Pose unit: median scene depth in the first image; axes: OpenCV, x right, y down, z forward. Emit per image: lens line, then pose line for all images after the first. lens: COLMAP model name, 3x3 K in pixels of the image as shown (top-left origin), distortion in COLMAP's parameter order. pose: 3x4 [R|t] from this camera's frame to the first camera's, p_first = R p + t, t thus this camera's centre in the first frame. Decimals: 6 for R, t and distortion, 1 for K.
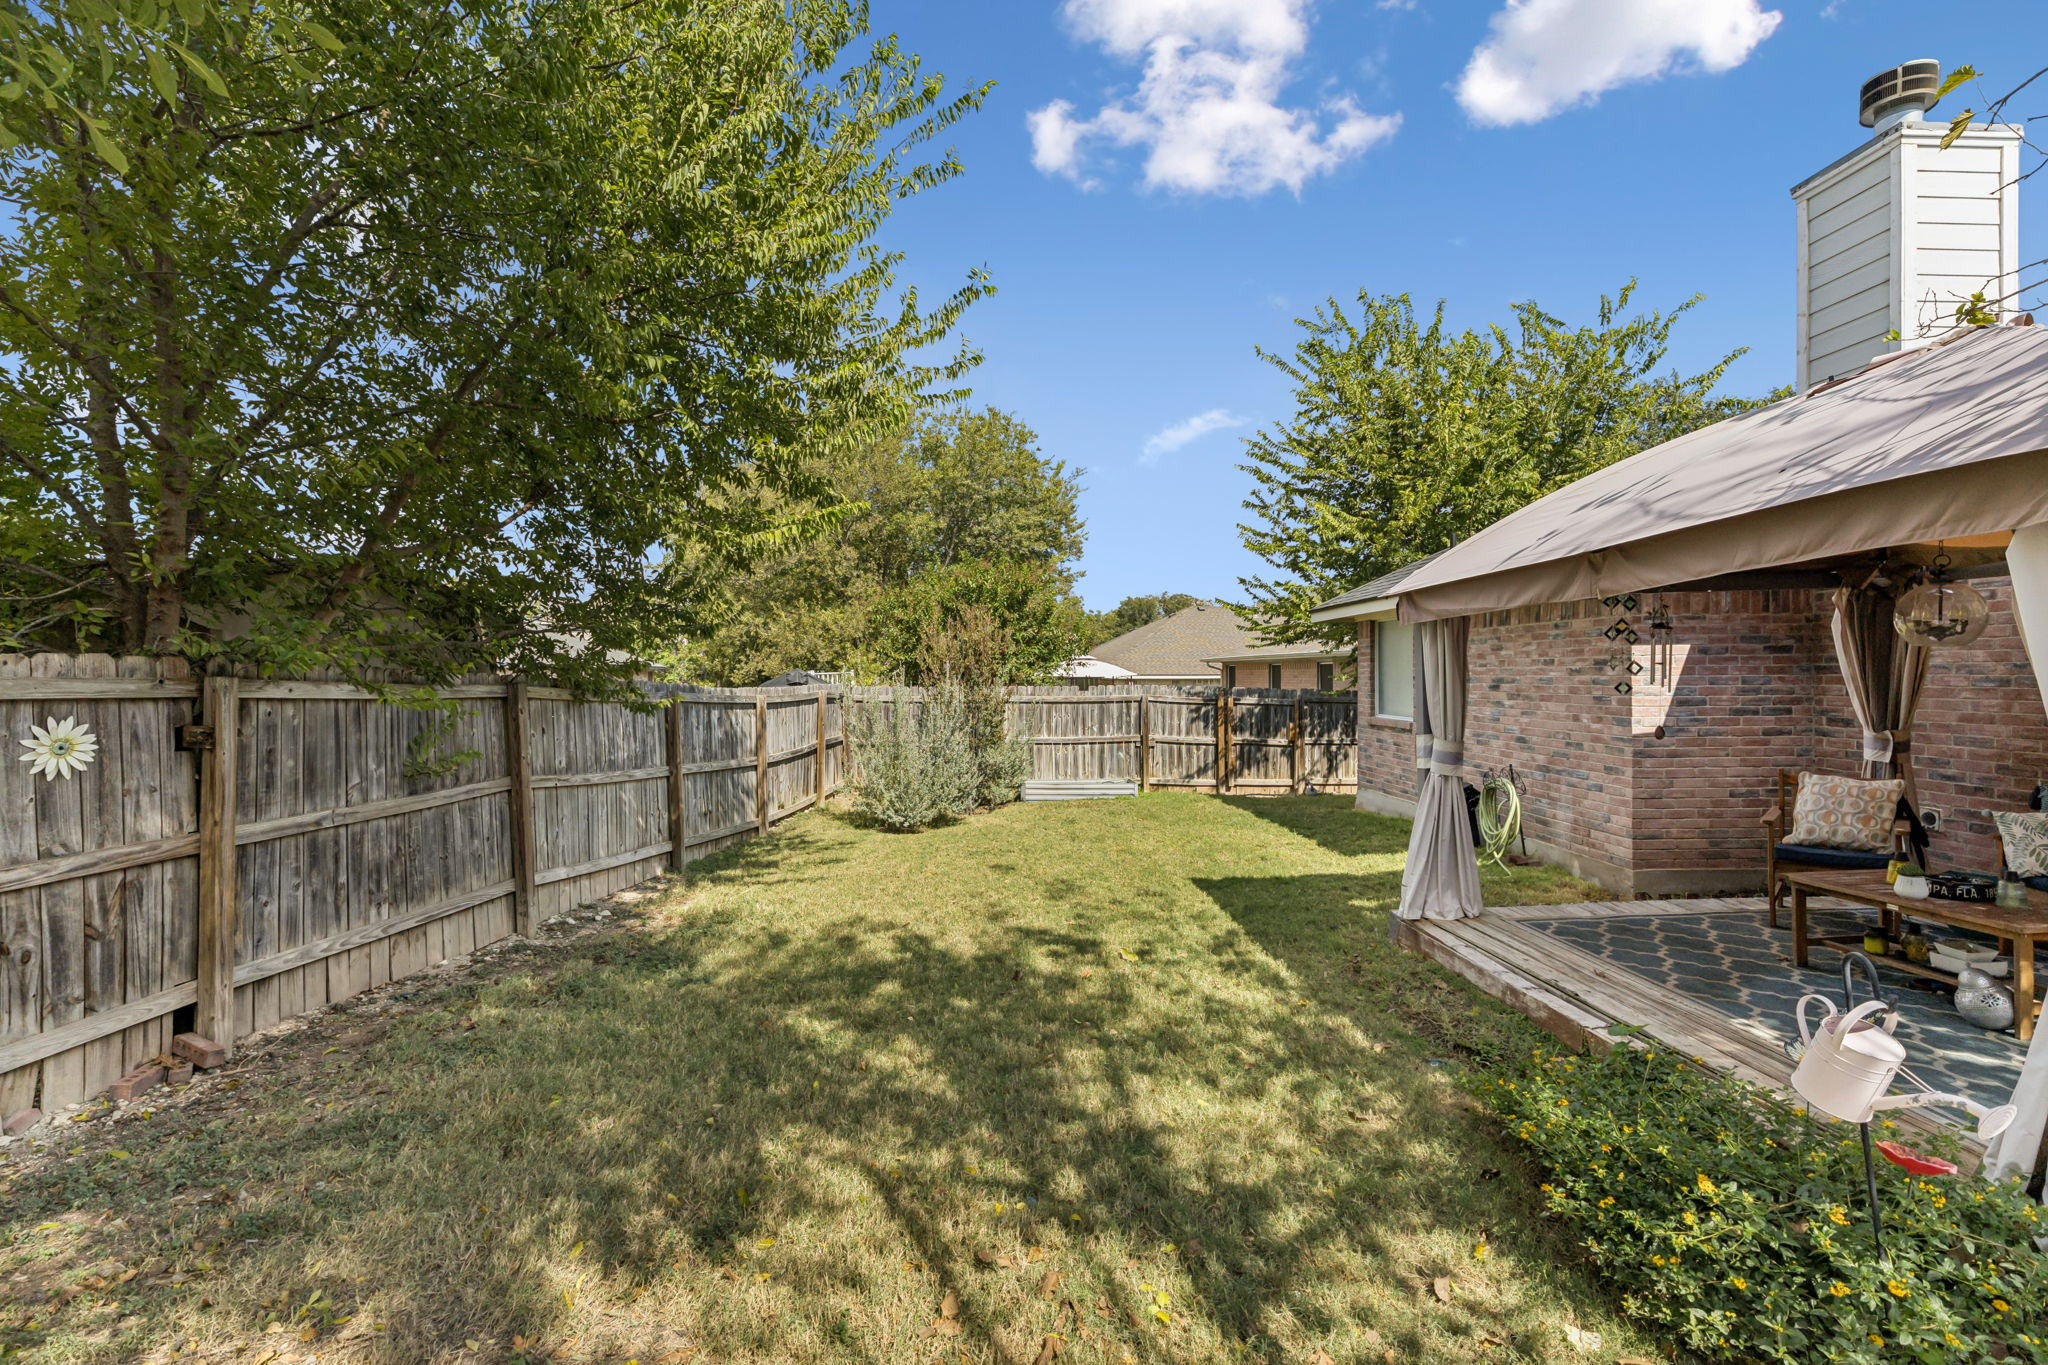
lens RADIAL K [[927.6, 0, 1019.7], [0, 927.6, 679.8], [0, 0, 1]] dist [-0.000194, -0.000135]
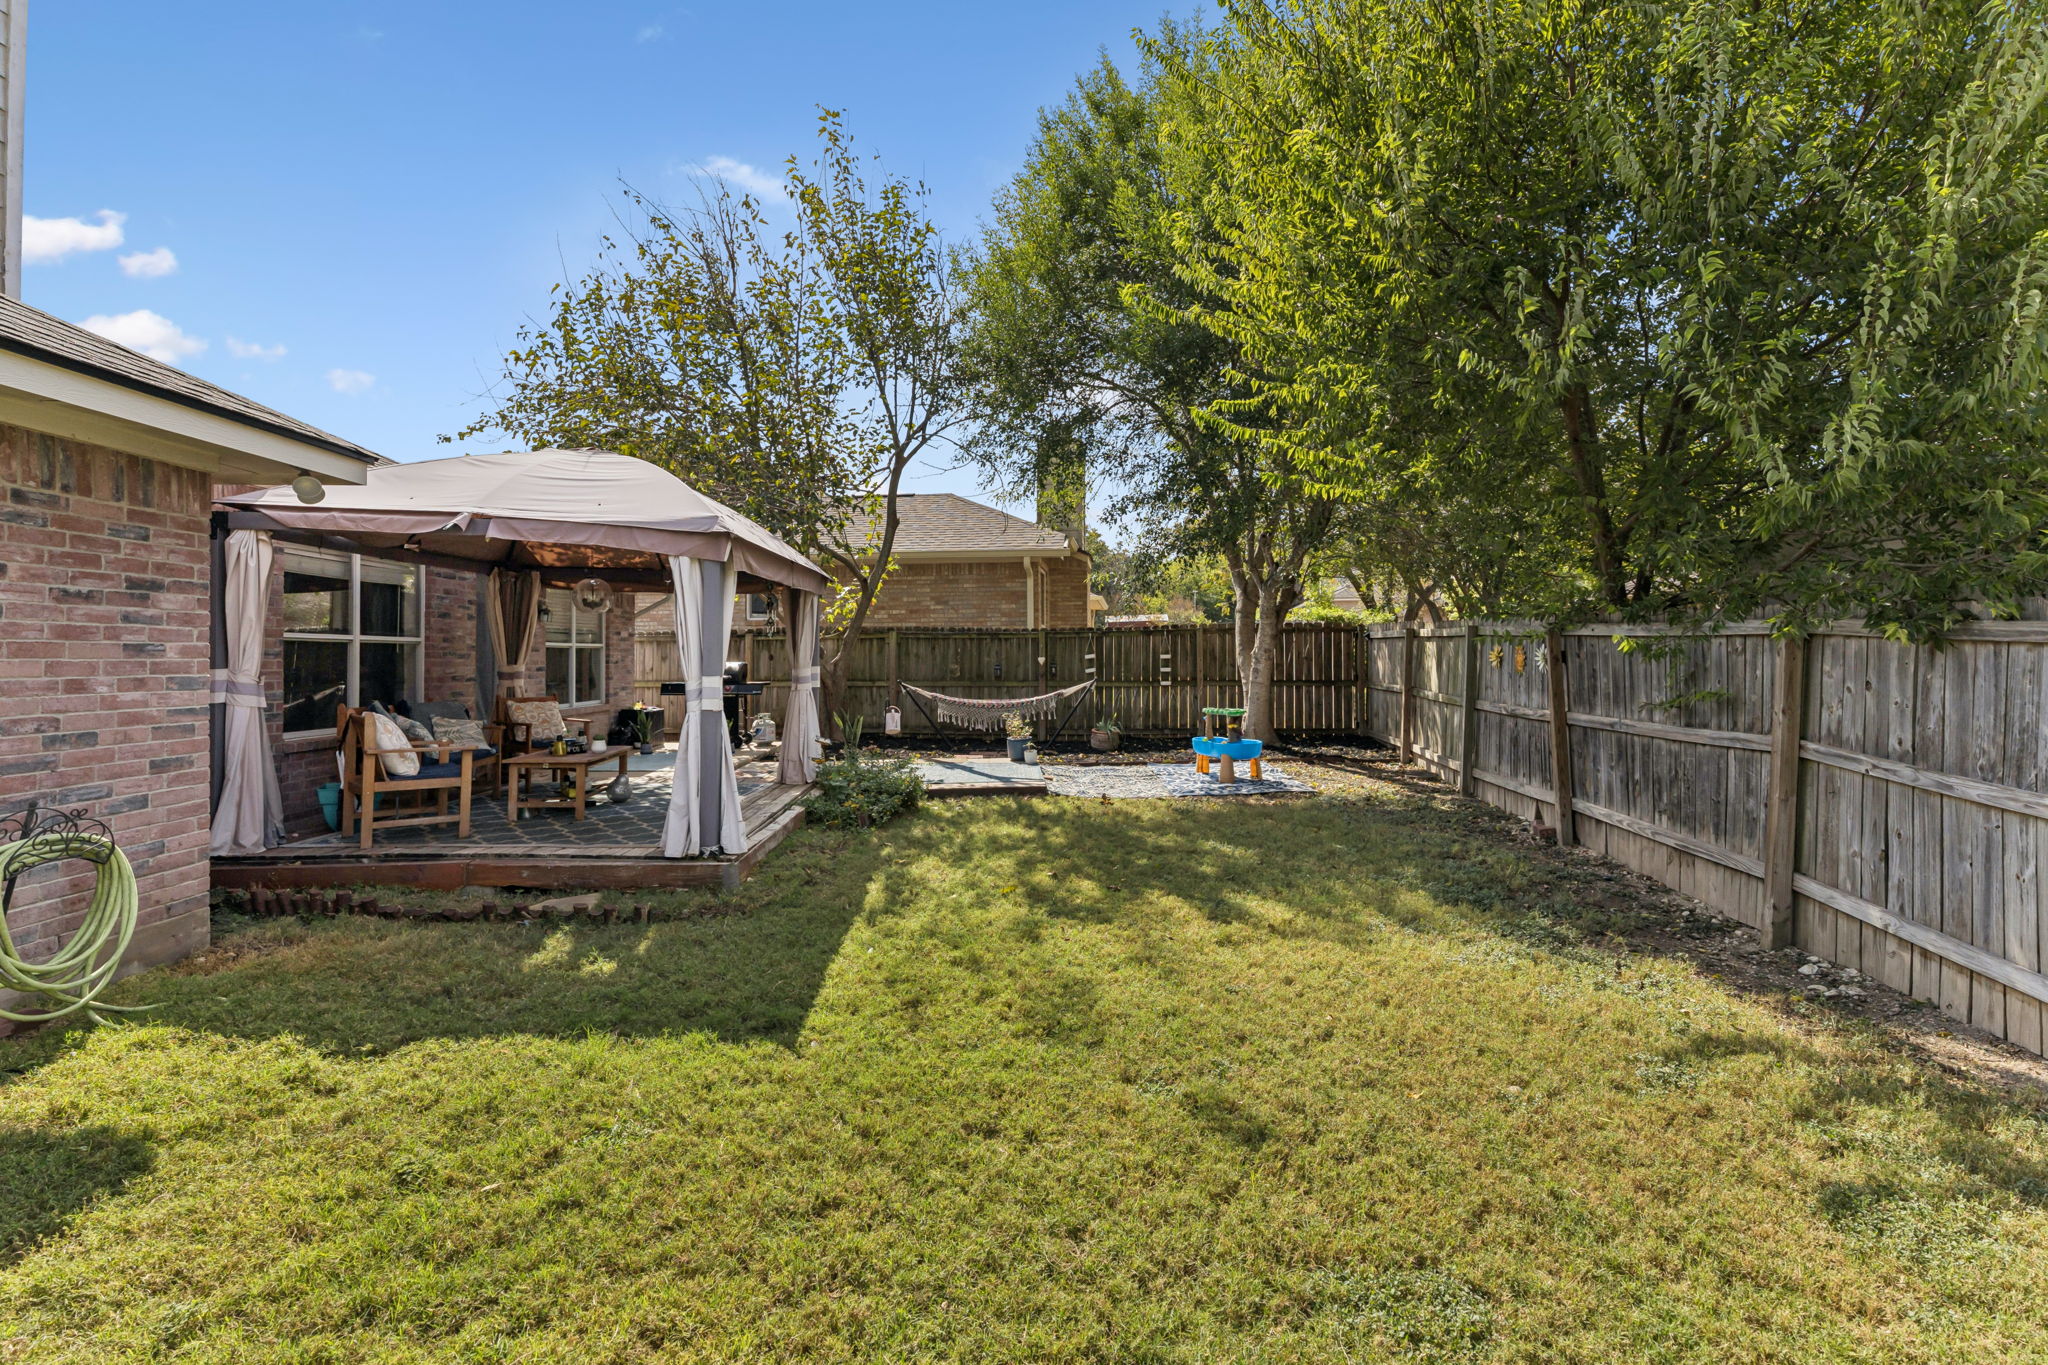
lens RADIAL K [[933.6, 0, 1032.9], [0, 933.6, 665.7], [0, 0, 1]] dist [0.000514, 0.000016]
pose [[-0.999967, 0.006199, -0.005169, 0.089815], [0.006126, 0.999884, 0.013957, 0.033128], [0.005255, 0.013925, -0.999889, 1.945542]]
